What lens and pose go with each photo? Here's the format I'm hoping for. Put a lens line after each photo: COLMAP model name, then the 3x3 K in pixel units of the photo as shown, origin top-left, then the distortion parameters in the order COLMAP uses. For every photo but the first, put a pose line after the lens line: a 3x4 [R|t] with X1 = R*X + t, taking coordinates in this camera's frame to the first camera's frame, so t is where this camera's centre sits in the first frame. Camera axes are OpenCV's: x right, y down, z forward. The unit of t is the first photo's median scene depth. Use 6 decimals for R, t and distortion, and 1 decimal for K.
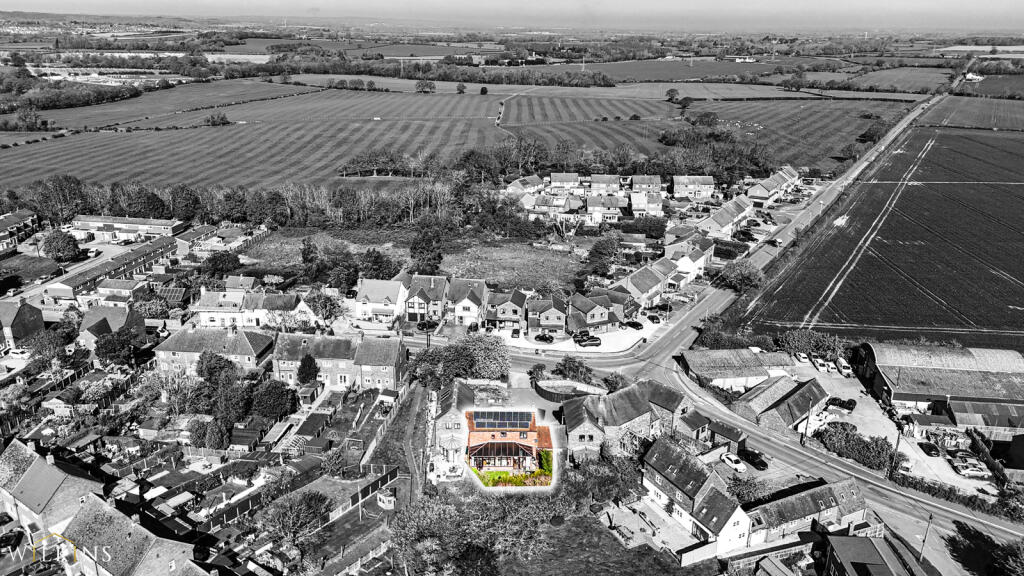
lens RADIAL K [[757.6, 0, 512.0], [0, 757.6, 288.0], [0, 0, 1]] dist [0.074555, -0.000996]
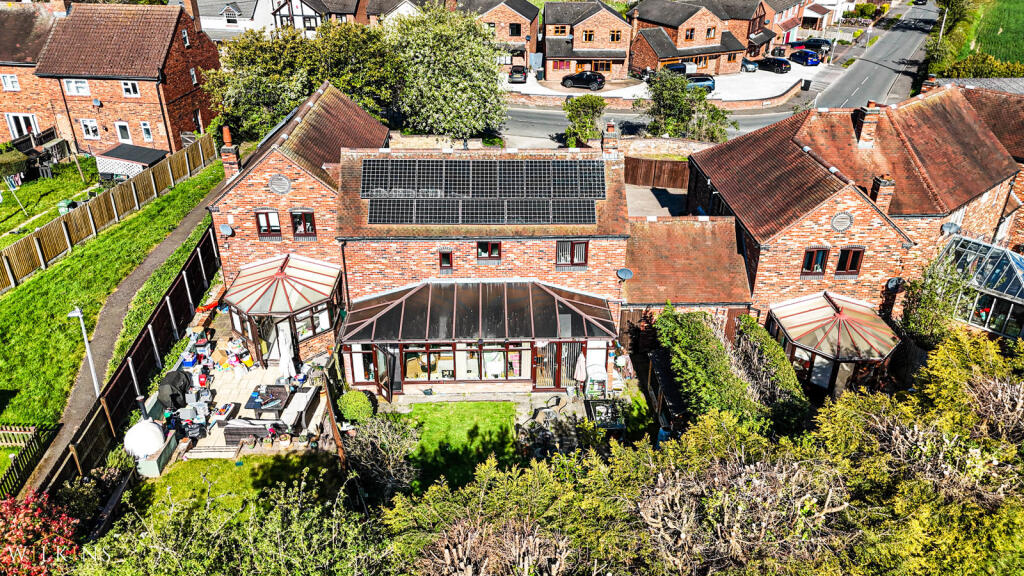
lens RADIAL K [[757.6, 0, 512.0], [0, 757.6, 288.0], [0, 0, 1]] dist [0.074555, -0.000996]
pose [[0.999886, -0.011775, 0.009459, -0.005474], [0.010289, 0.989507, 0.144115, 0.144308], [-0.011057, -0.144001, 0.989516, 0.646237]]
